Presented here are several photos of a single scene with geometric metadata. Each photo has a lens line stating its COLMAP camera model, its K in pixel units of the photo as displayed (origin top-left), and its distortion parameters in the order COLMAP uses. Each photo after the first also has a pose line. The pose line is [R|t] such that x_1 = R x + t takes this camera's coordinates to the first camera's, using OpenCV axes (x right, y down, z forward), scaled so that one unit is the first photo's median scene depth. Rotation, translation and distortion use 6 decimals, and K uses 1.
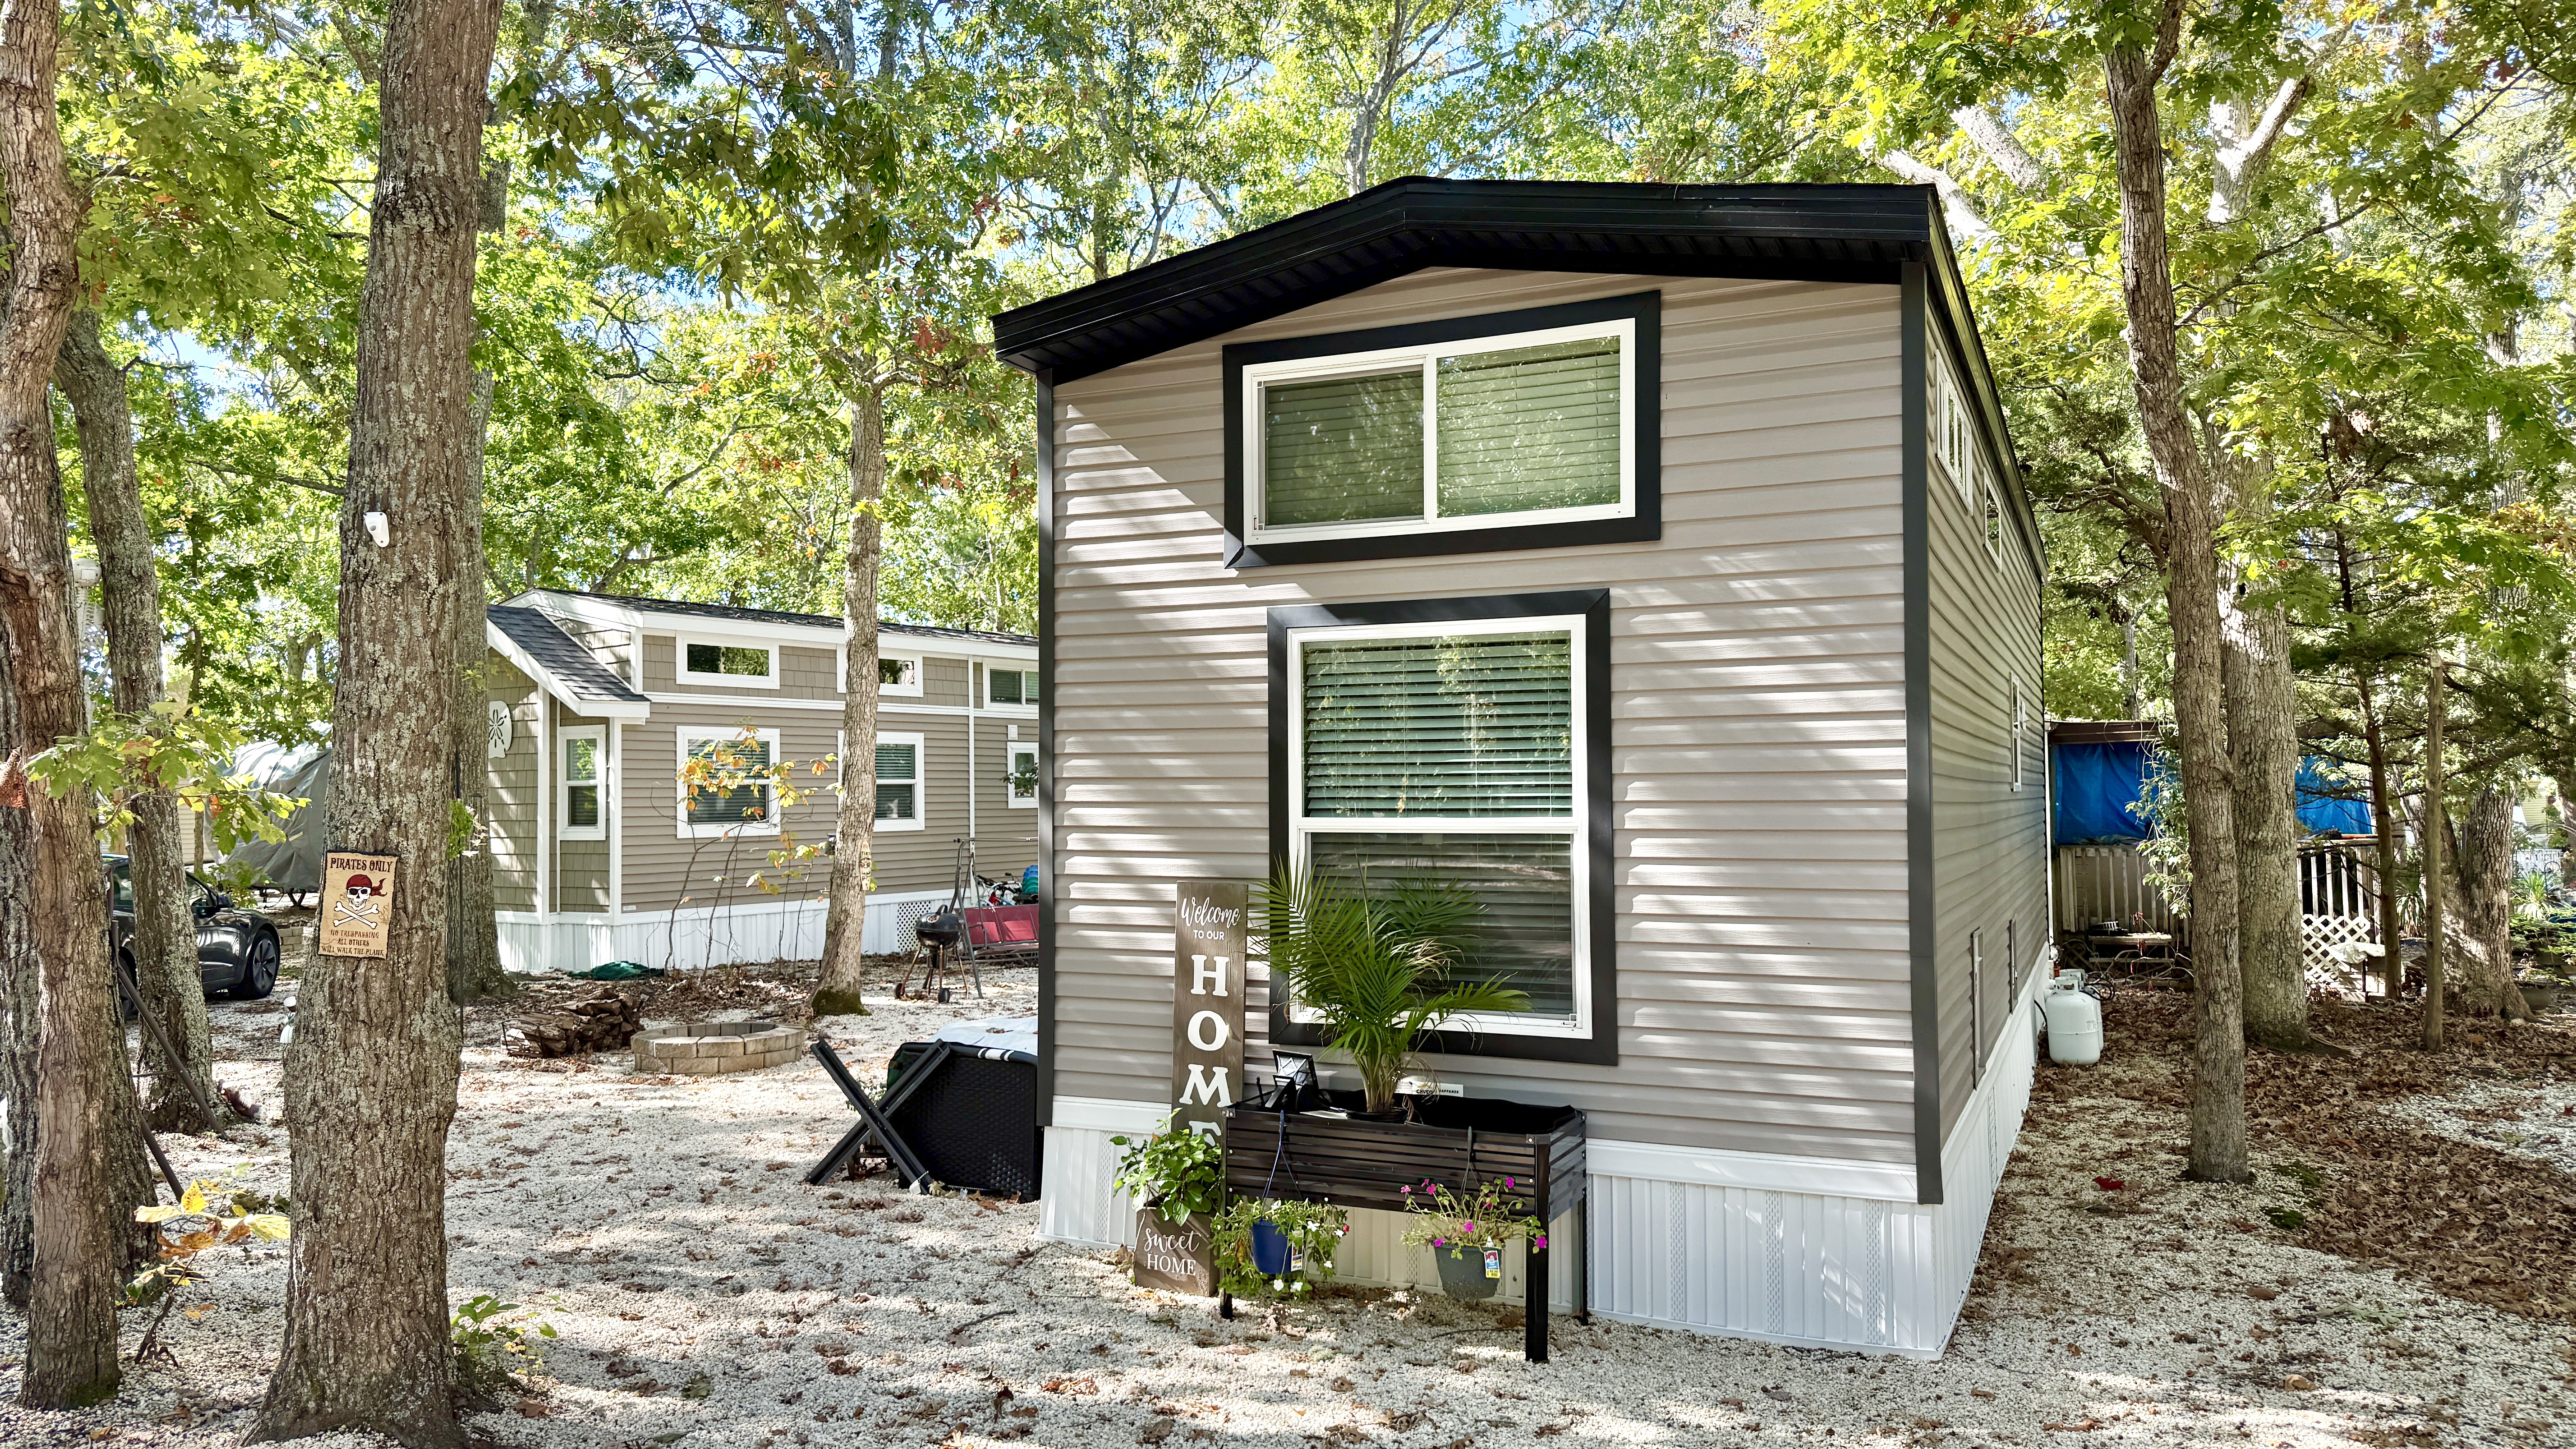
lens RADIAL K [[1819.2, 0, 1289.7], [0, 1819.2, 725.3], [0, 0, 1]] dist [0.046726, -0.055216]
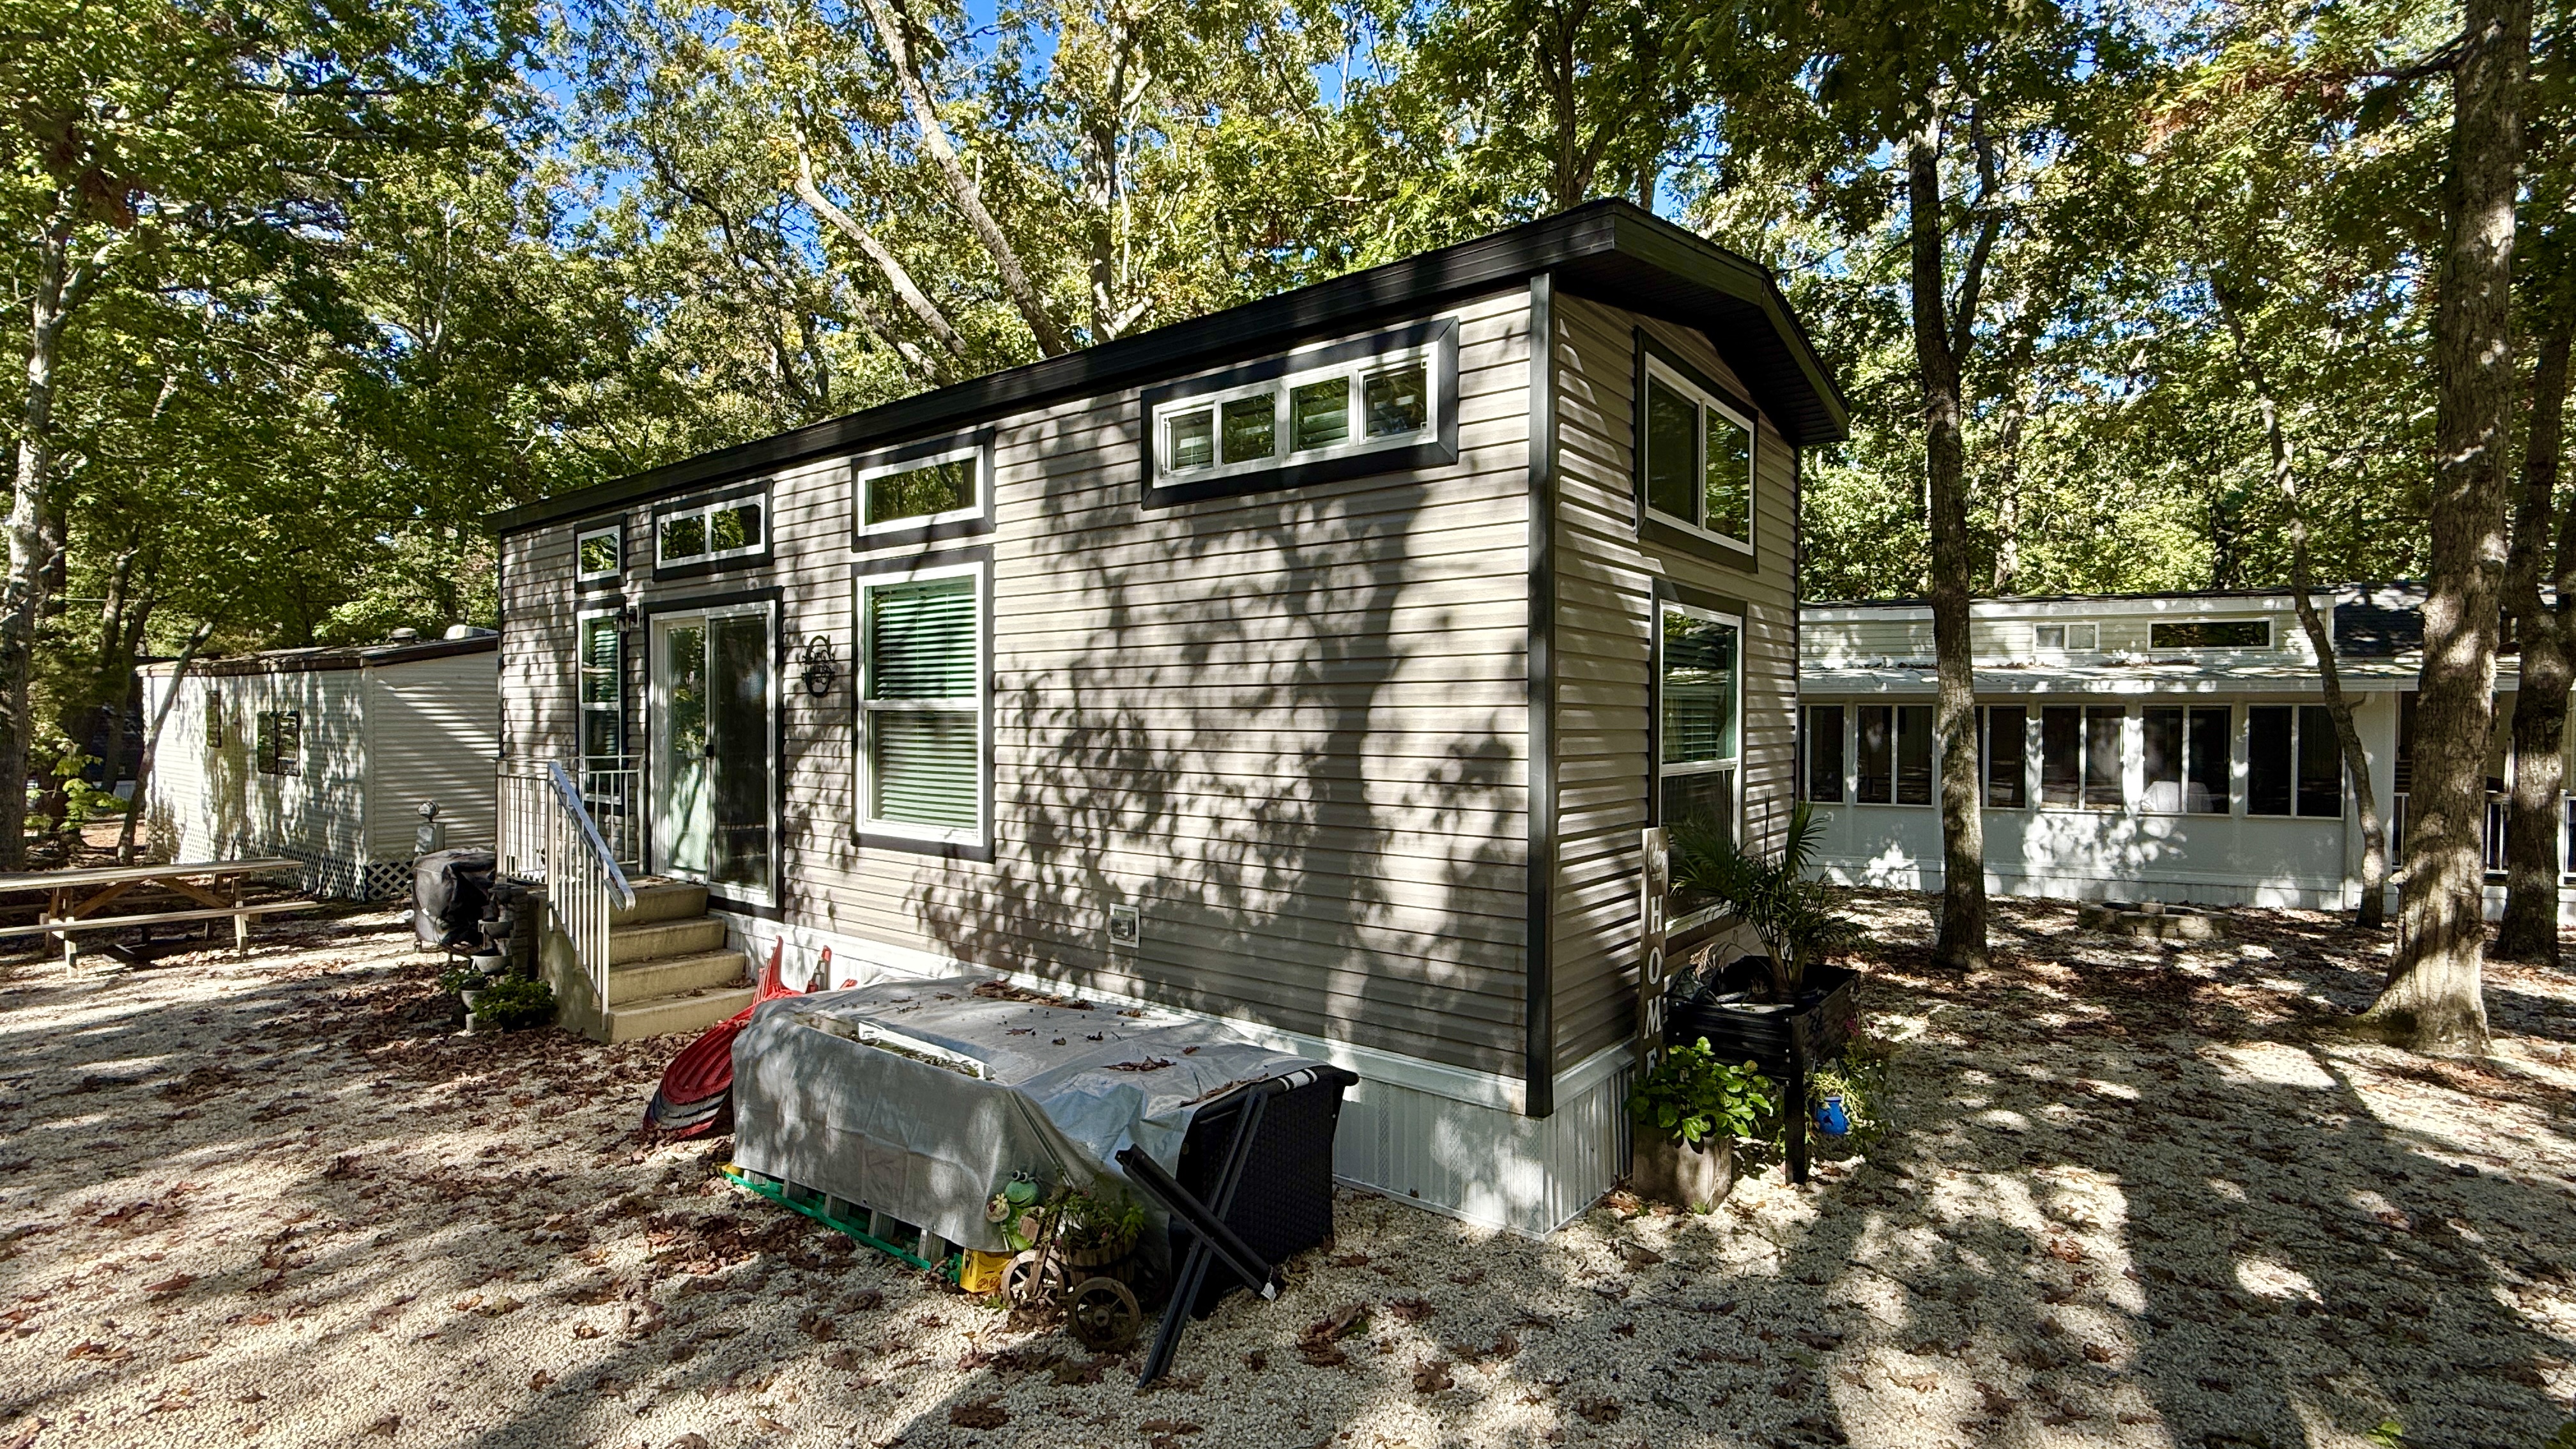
lens RADIAL K [[1168.7, 0, 1283.9], [0, 1168.7, 727.9], [0, 0, 1]] dist [0.010114, -0.000298]
pose [[0.232545, 0.002197, 0.972583, -0.761547], [-0.037984, 0.999255, 0.006825, 0.031203], [-0.971844, -0.038529, 0.232455, 1.050564]]
